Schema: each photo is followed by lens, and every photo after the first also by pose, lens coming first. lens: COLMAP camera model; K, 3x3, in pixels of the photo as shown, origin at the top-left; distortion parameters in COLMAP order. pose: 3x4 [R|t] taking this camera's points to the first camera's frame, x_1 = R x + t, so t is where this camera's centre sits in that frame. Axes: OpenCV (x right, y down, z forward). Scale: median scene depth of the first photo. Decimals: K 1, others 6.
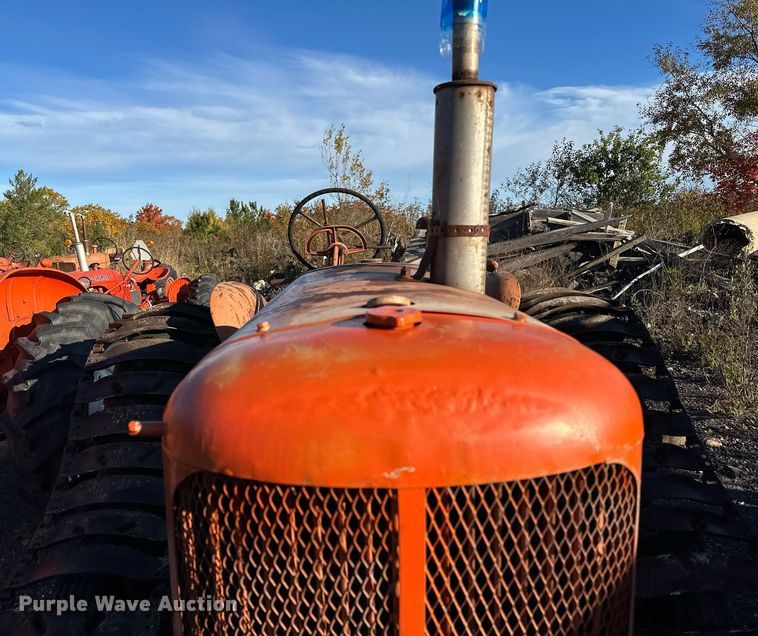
lens RADIAL K [[596.5, 0, 364.4], [0, 596.5, 314.1], [0, 0, 1]] dist [0.056292, -0.037972]
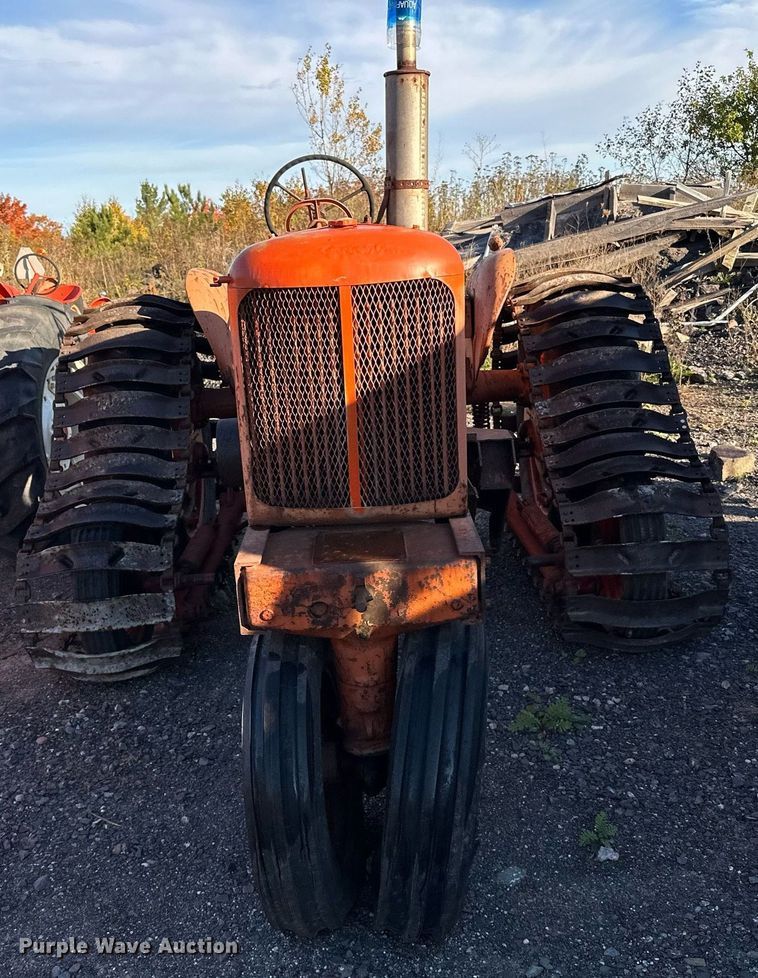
lens RADIAL K [[1014.8, 0, 385.5], [0, 1014.8, 532.1], [0, 0, 1]] dist [0.019596, 0.000000]
pose [[0.999715, -0.023780, 0.002282, 0.028450], [0.023198, 0.989162, 0.144984, 0.093876], [-0.005705, -0.144889, 0.989431, -0.430895]]
